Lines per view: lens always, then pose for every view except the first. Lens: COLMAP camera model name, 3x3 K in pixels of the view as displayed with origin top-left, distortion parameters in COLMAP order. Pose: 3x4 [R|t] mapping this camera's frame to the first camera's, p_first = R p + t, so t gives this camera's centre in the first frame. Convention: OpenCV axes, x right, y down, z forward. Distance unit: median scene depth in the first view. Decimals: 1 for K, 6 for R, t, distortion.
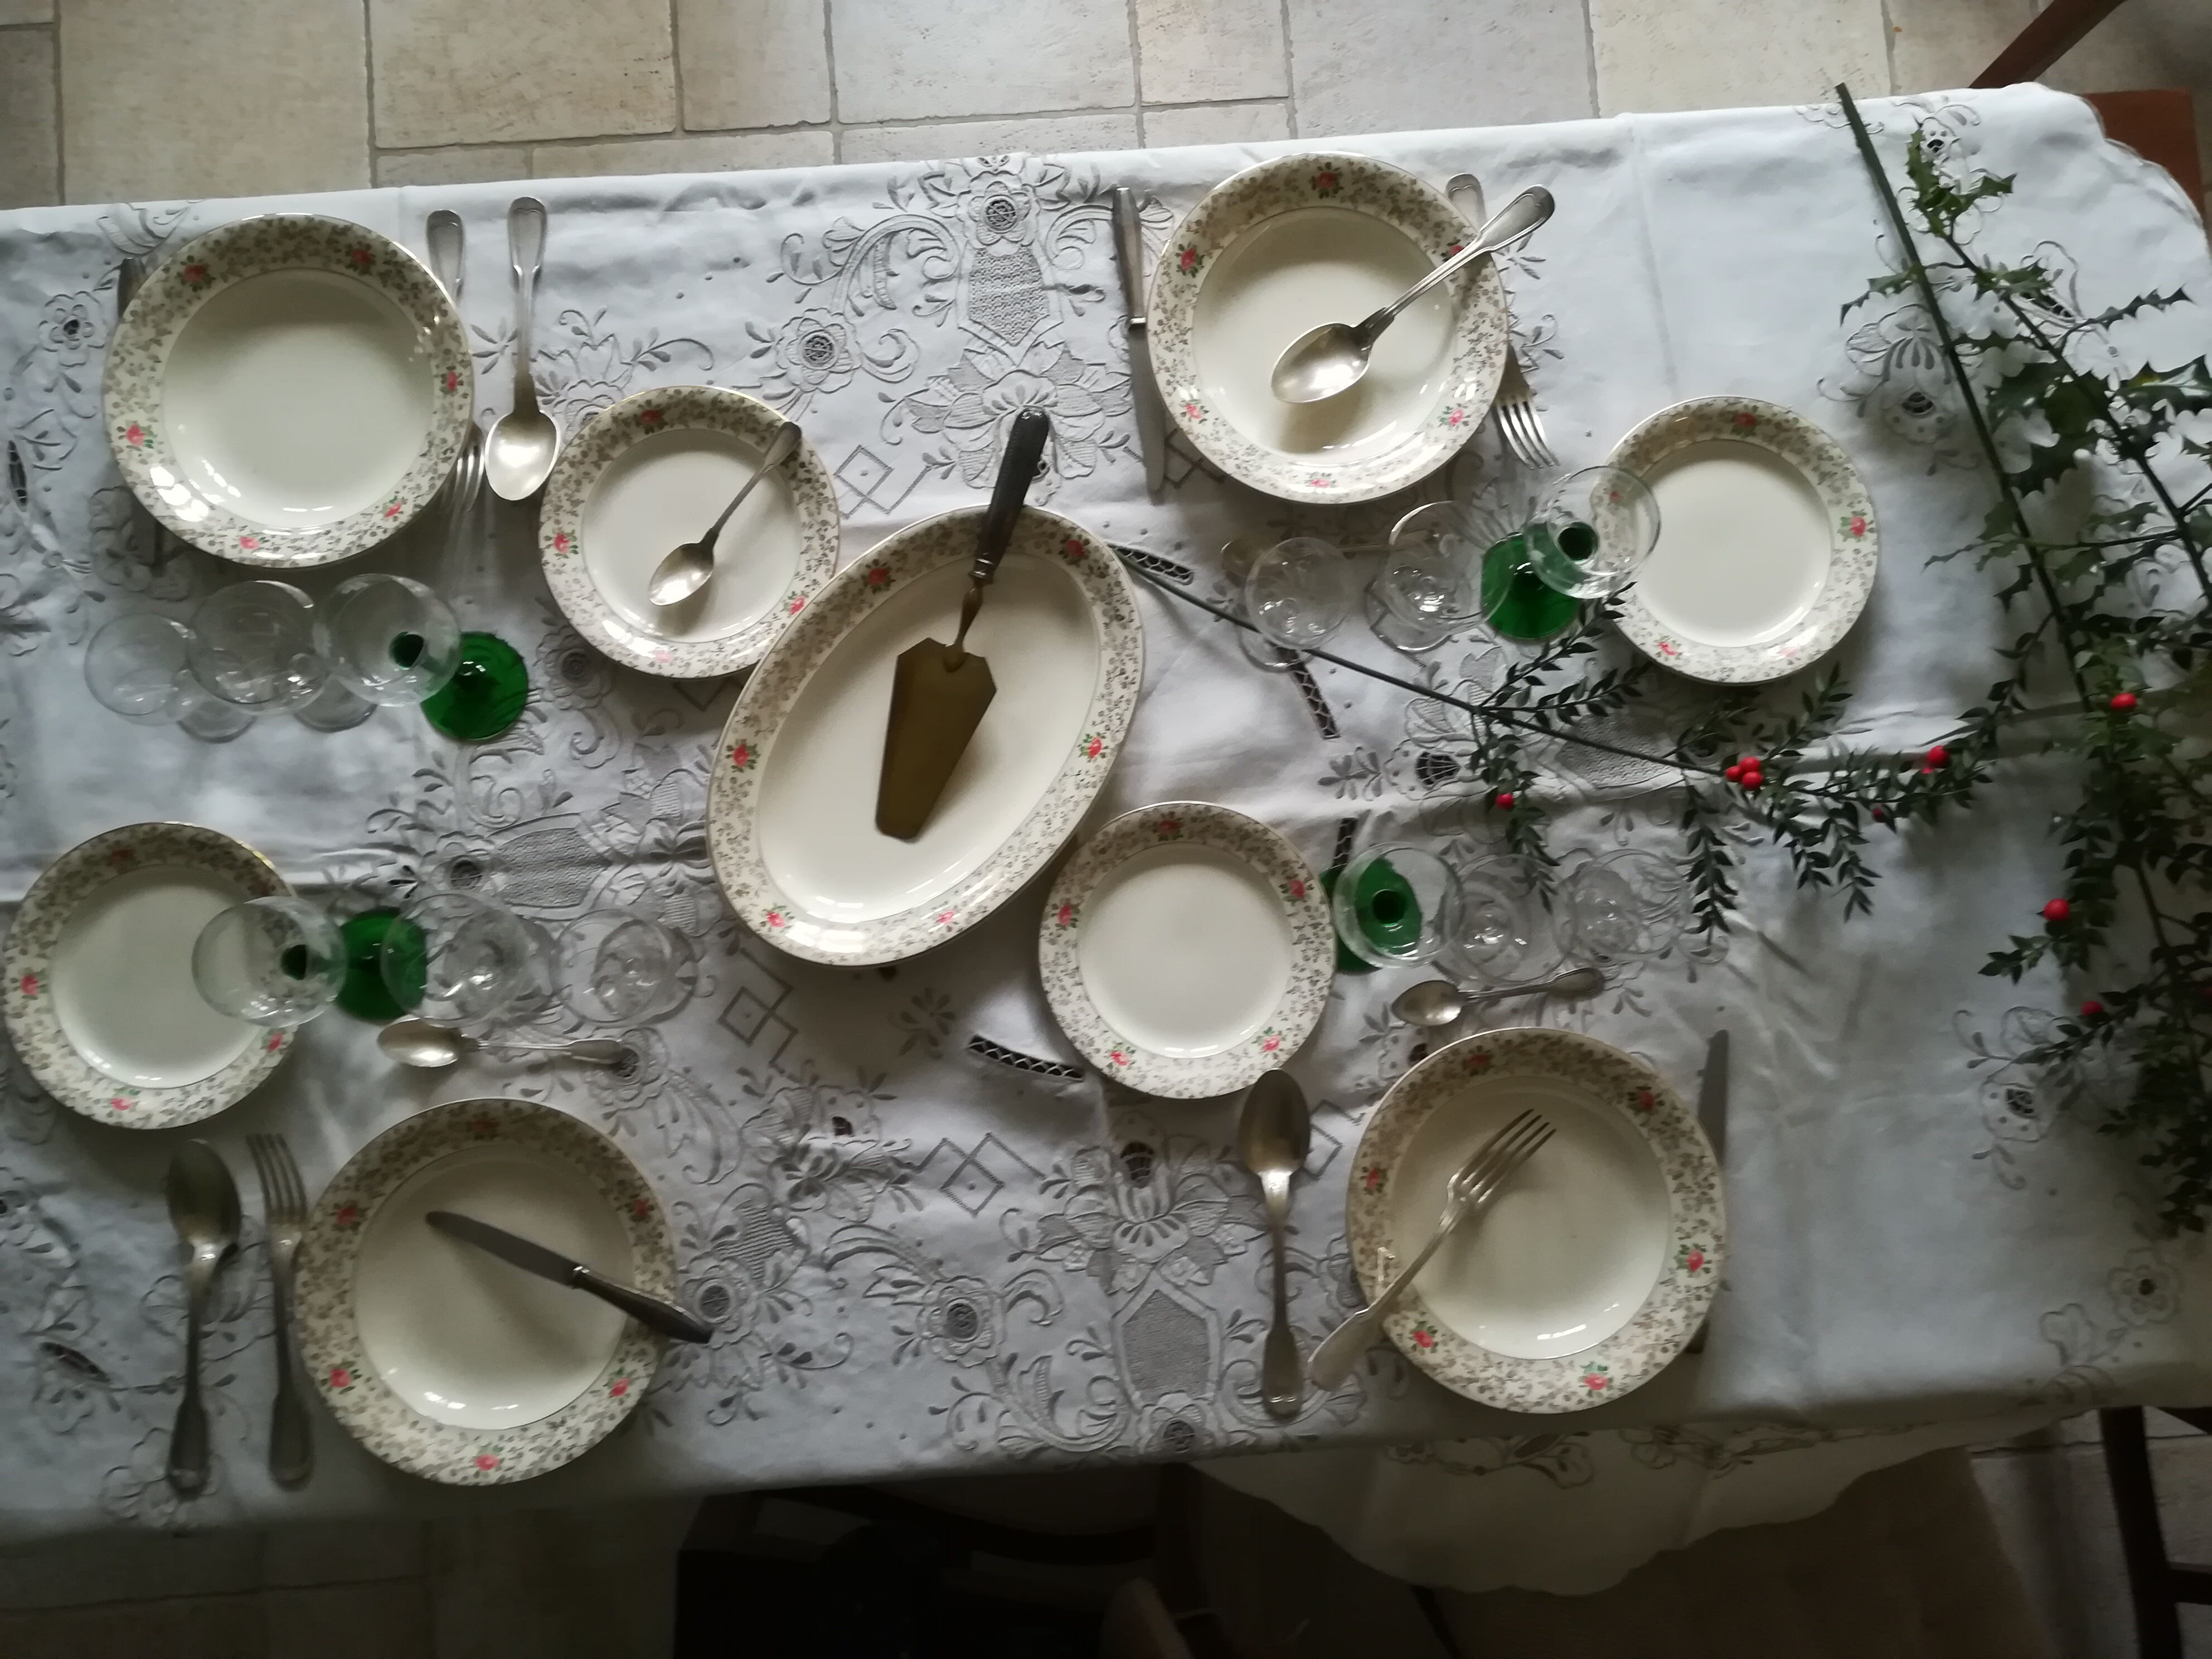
lens RADIAL K [[1736.4, 0, 1093.4], [0, 1736.4, 855.7], [0, 0, 1]] dist [0.098150, -0.175652]
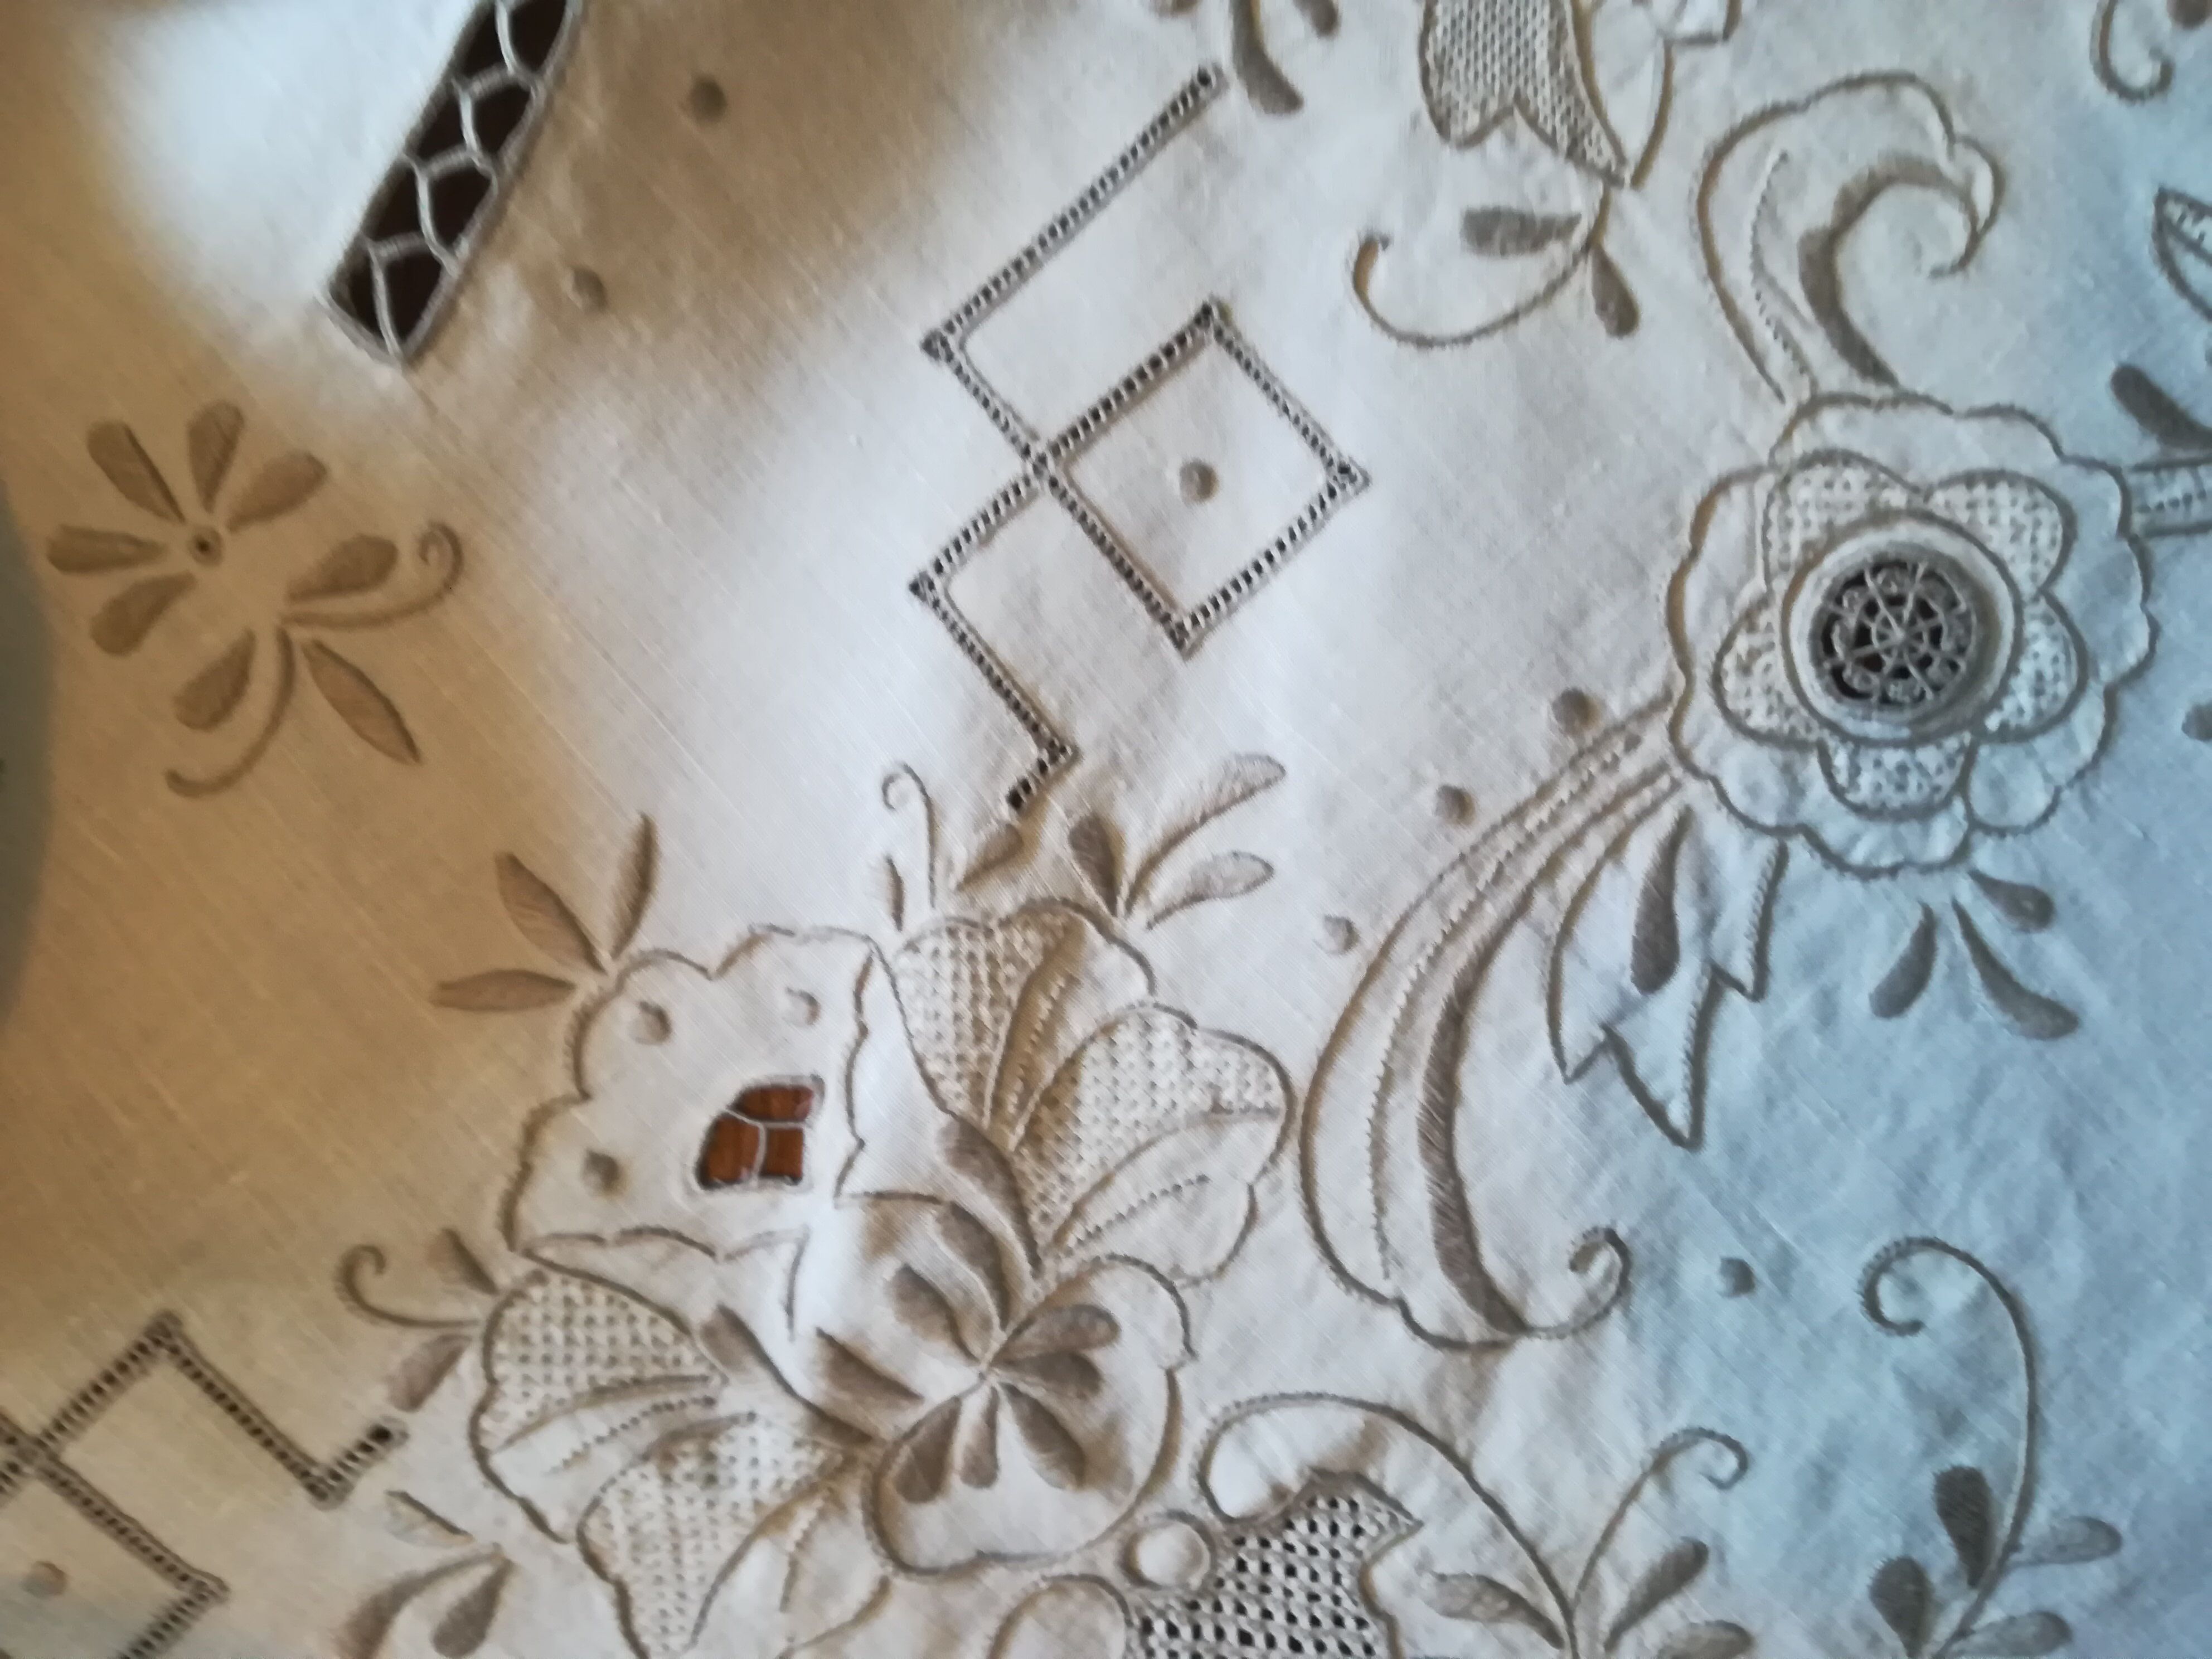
lens RADIAL K [[1677.7, 0, 1108.3], [0, 1677.7, 820.6], [0, 0, 1]] dist [-0.001203, -0.003382]
pose [[0.154947, -0.987888, -0.008240, -0.105663], [0.984399, 0.153685, 0.085676, 0.172309], [-0.083372, -0.021386, 0.996289, 0.831628]]
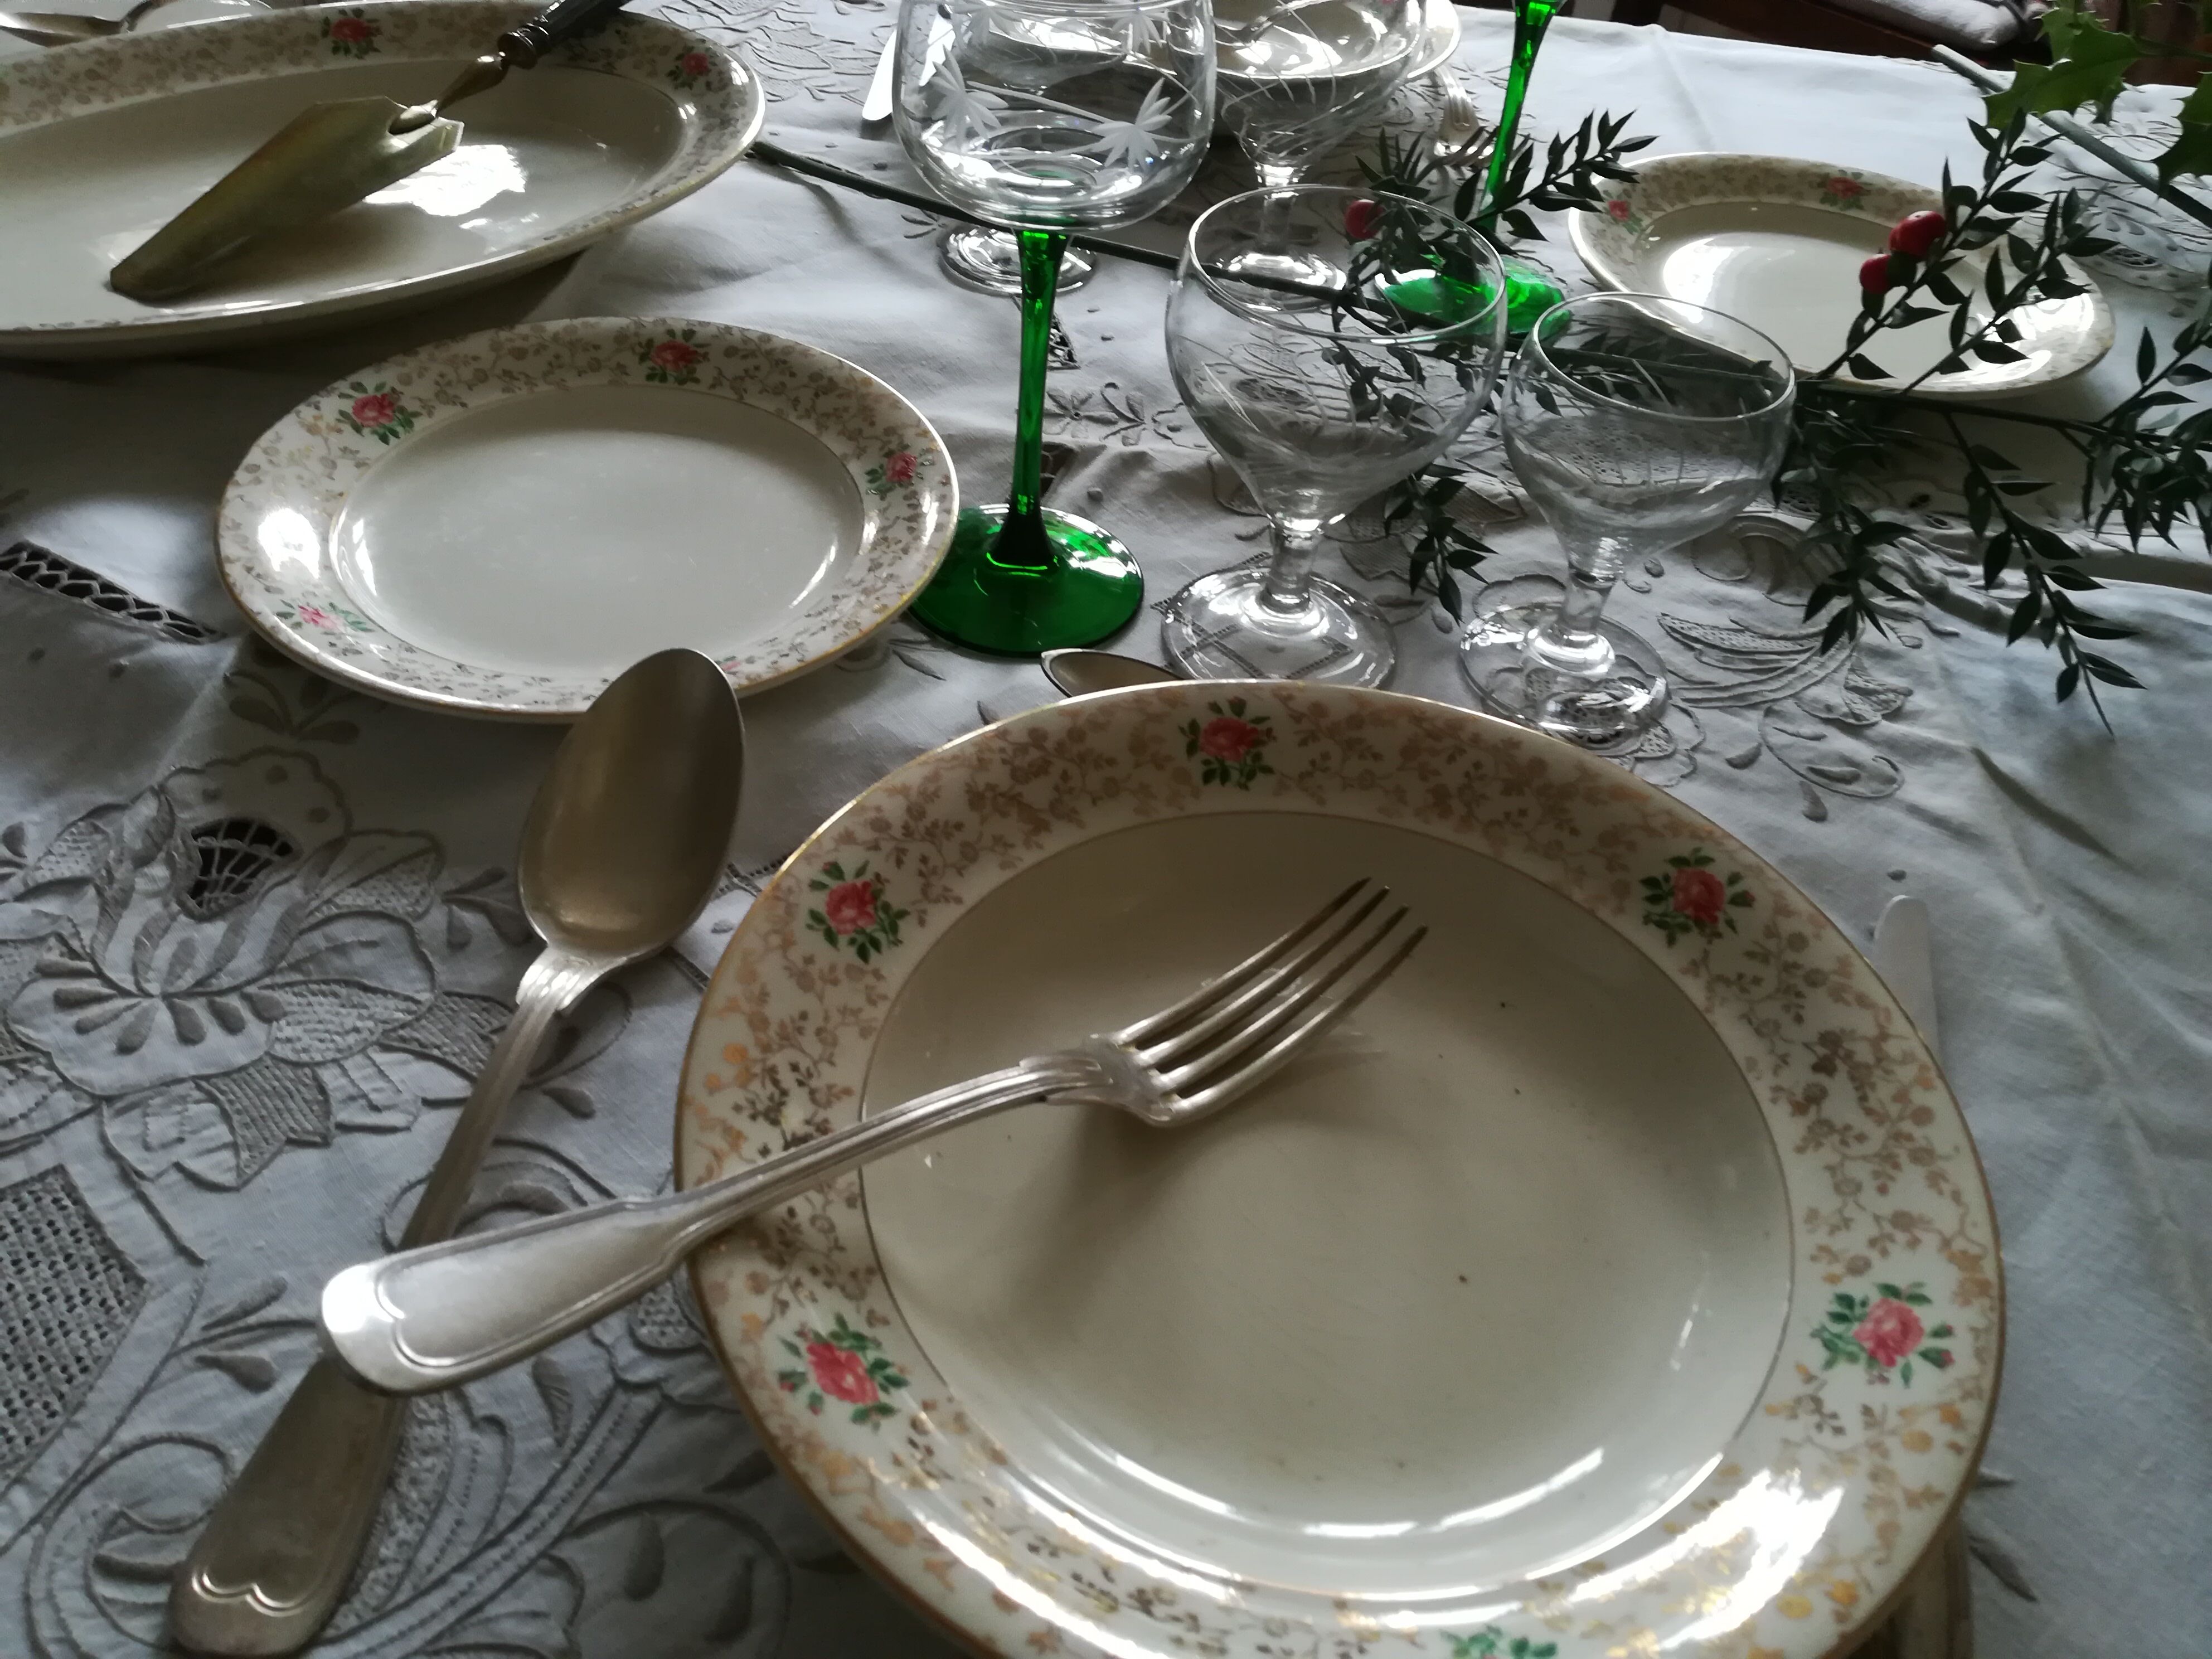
lens RADIAL K [[1706.8, 0, 1106.0], [0, 1706.8, 837.5], [0, 0, 1]] dist [0.052324, -0.091121]
pose [[0.978688, 0.174292, -0.108593, 0.234614], [-0.202486, 0.730977, -0.651669, 0.363728], [-0.034201, 0.659769, 0.750690, 0.738550]]
